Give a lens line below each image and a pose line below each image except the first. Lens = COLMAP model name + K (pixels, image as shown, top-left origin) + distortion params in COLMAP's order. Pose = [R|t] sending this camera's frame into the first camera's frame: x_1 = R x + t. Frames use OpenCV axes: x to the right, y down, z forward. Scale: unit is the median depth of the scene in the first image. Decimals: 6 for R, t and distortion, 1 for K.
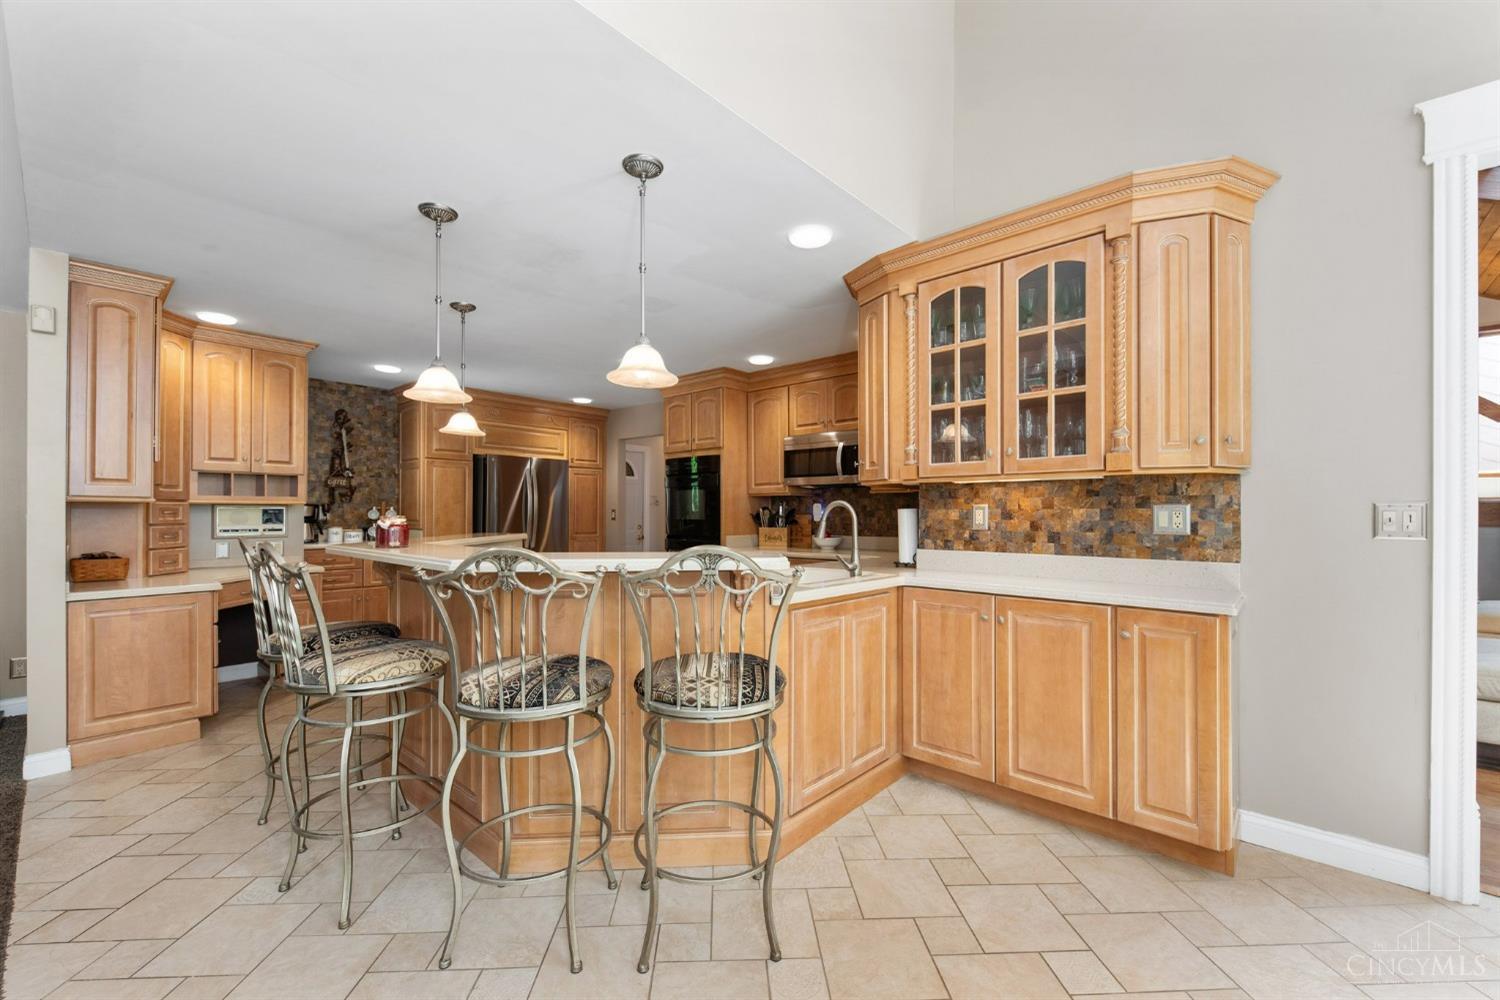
lens RADIAL K [[601.2, 0, 750.0], [0, 601.2, 500.0], [0, 0, 1]] dist [0.000253, -0.000040]
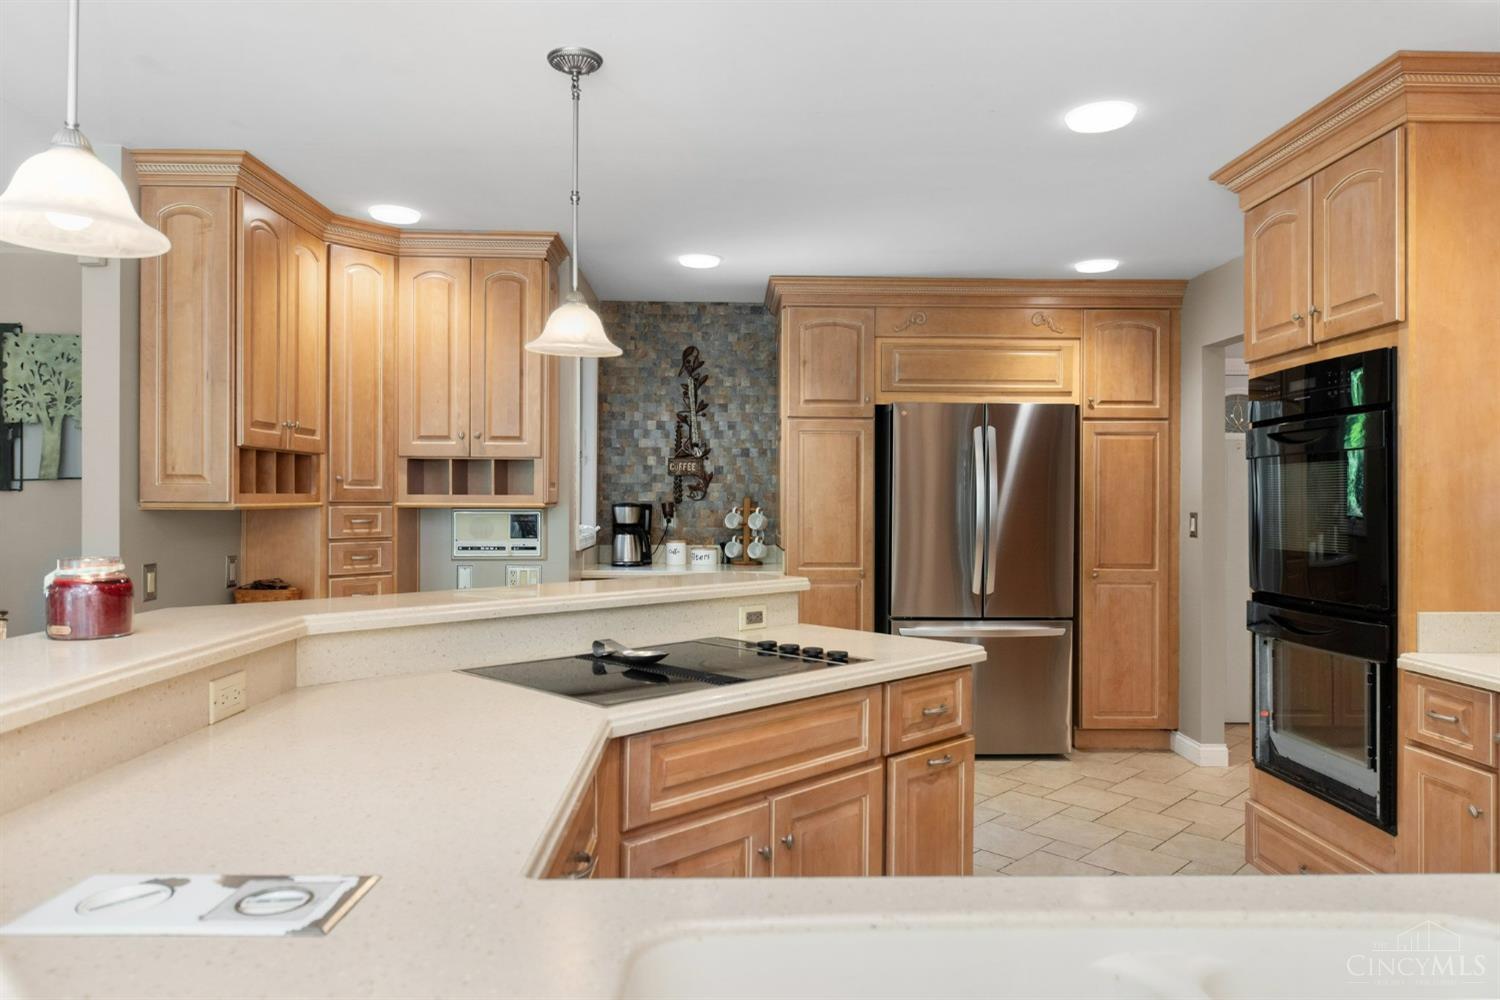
lens RADIAL K [[984.1, 0, 750.0], [0, 984.1, 500.0], [0, 0, 1]] dist [0.005650, -0.001254]
pose [[0.690451, -0.002494, -0.723375, 0.078289], [0.013424, 0.999866, 0.009366, -0.004859], [0.723254, -0.016177, 0.690392, 0.365287]]
